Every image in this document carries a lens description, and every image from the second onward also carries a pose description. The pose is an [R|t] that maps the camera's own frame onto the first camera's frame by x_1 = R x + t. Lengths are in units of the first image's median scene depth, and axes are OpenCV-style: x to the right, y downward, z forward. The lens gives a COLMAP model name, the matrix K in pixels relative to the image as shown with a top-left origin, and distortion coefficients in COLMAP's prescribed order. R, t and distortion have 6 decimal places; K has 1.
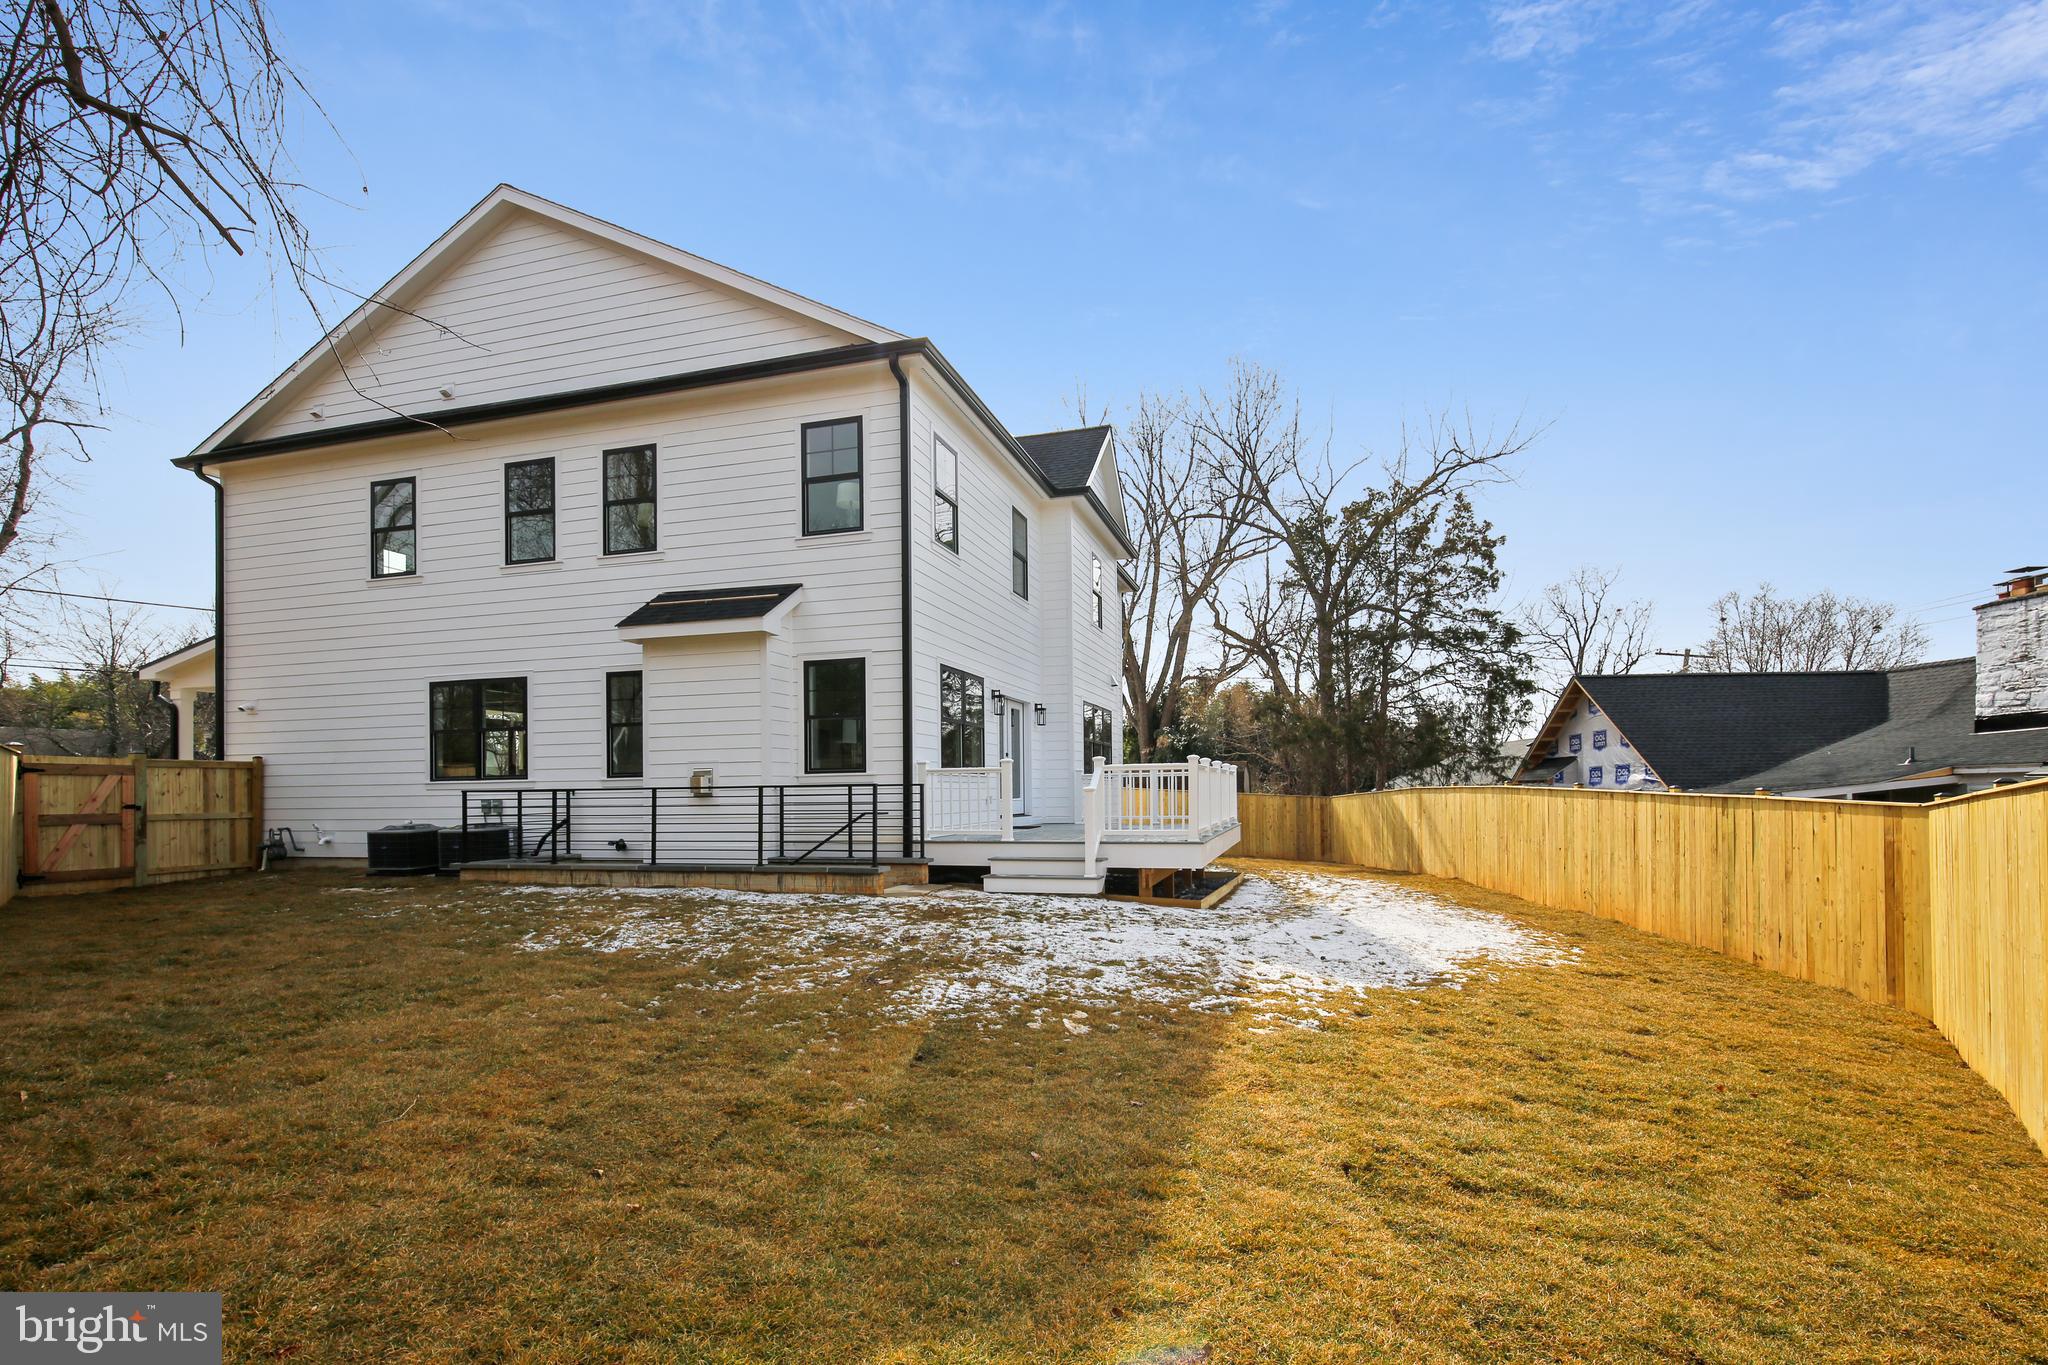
lens RADIAL K [[931.3, 0, 1024.0], [0, 931.3, 682.5], [0, 0, 1]] dist [0.003071, 0.000276]
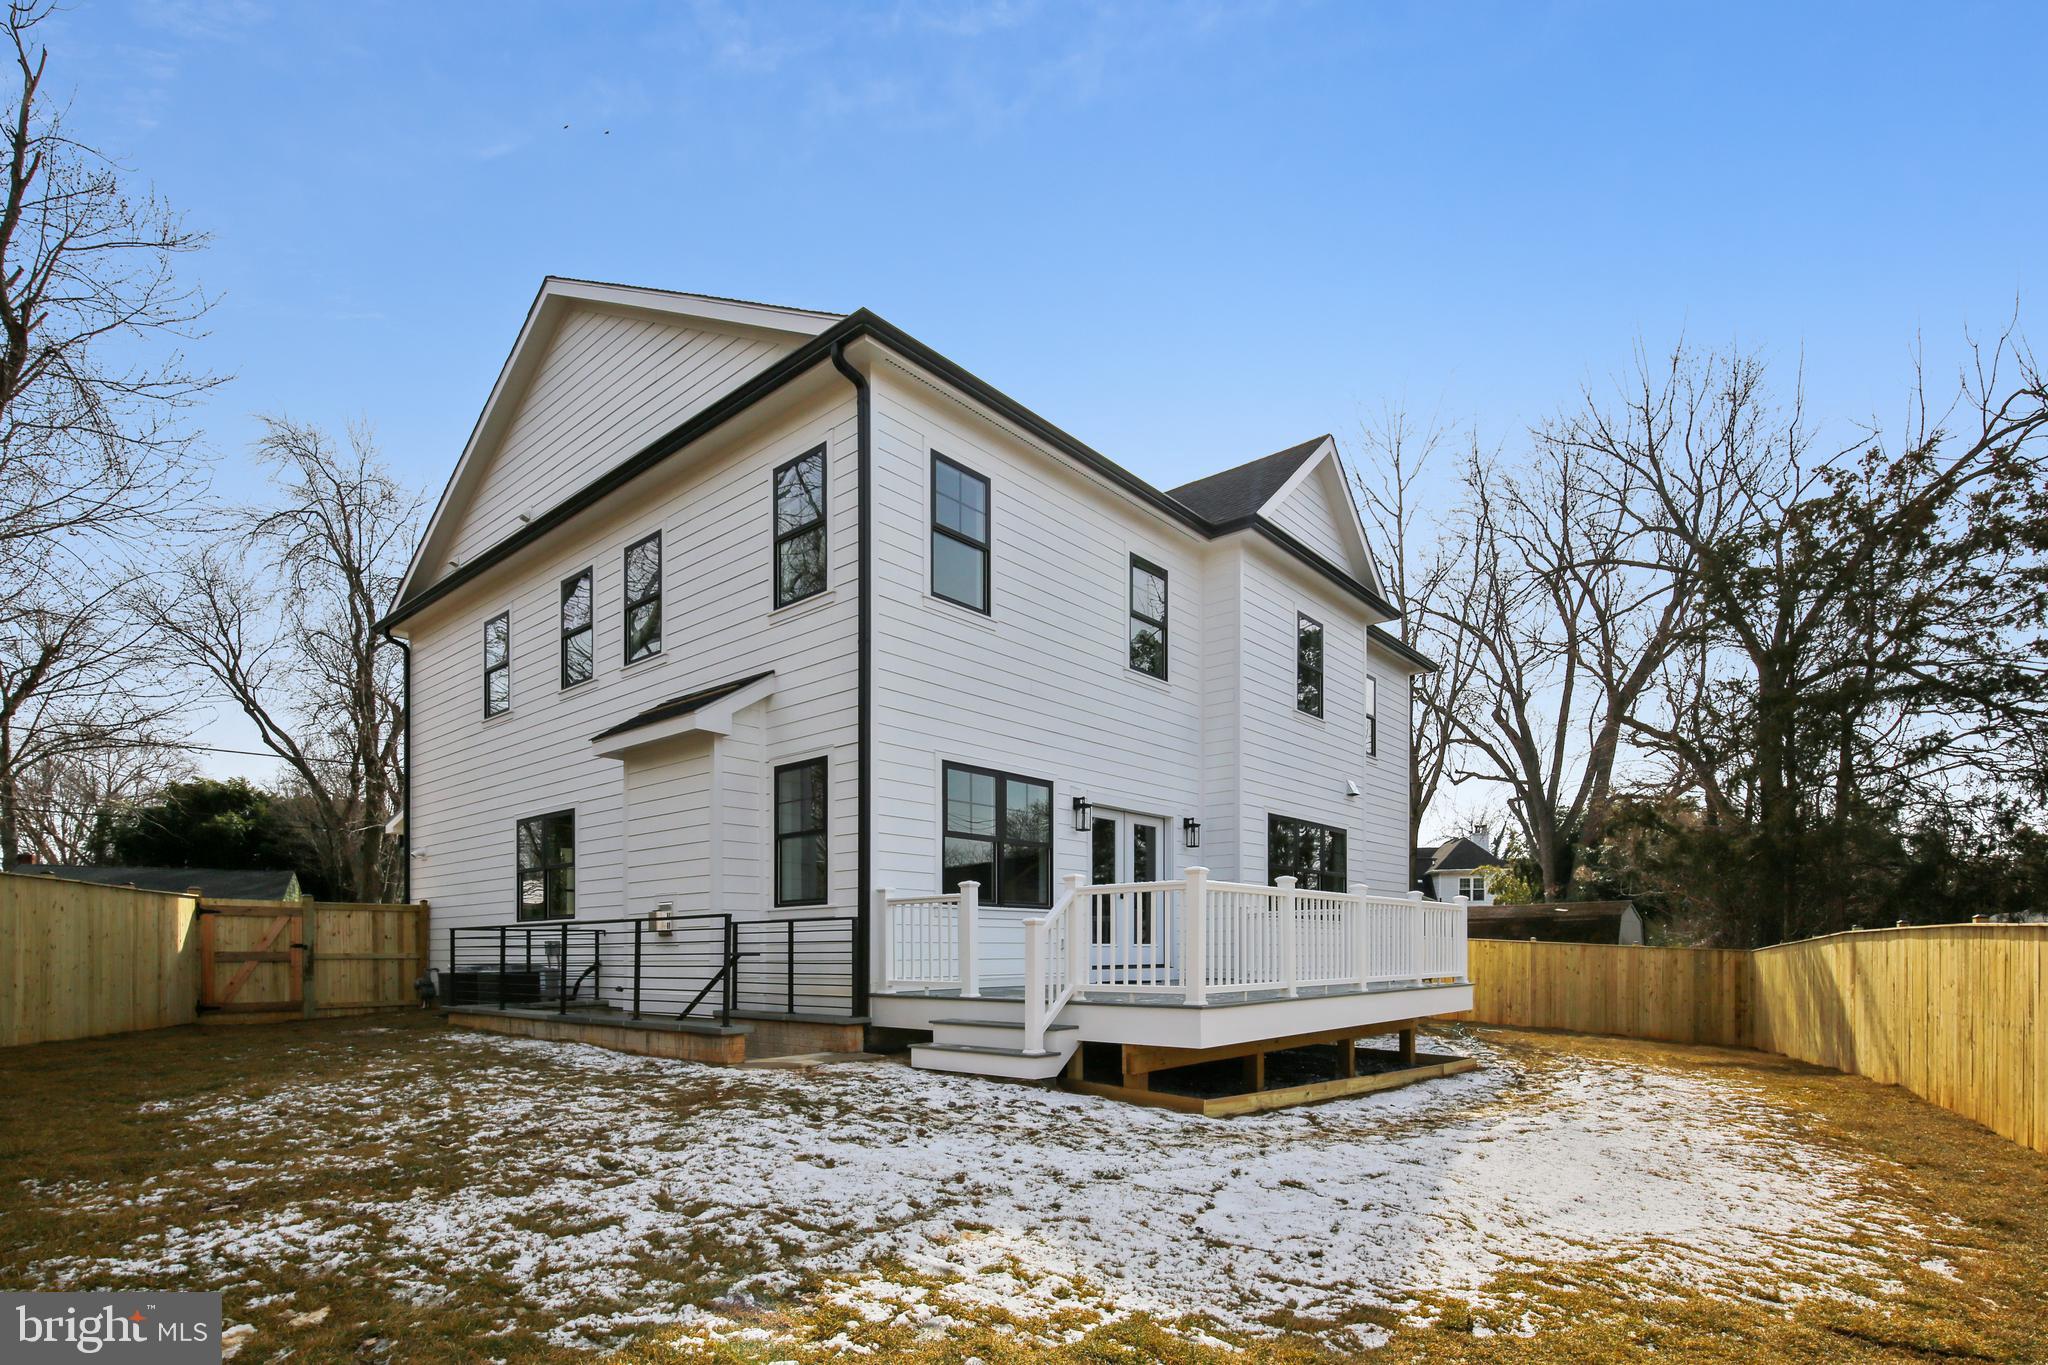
lens RADIAL K [[1001.1, 0, 1023.9], [0, 1001.1, 872.1], [0, 0, 1]] dist [0.005694, 0.000159]
pose [[0.913351, -0.024919, -0.406410, 0.292041], [0.042087, 0.998557, 0.033358, 0.044876], [0.404992, -0.047572, 0.913082, 0.286415]]
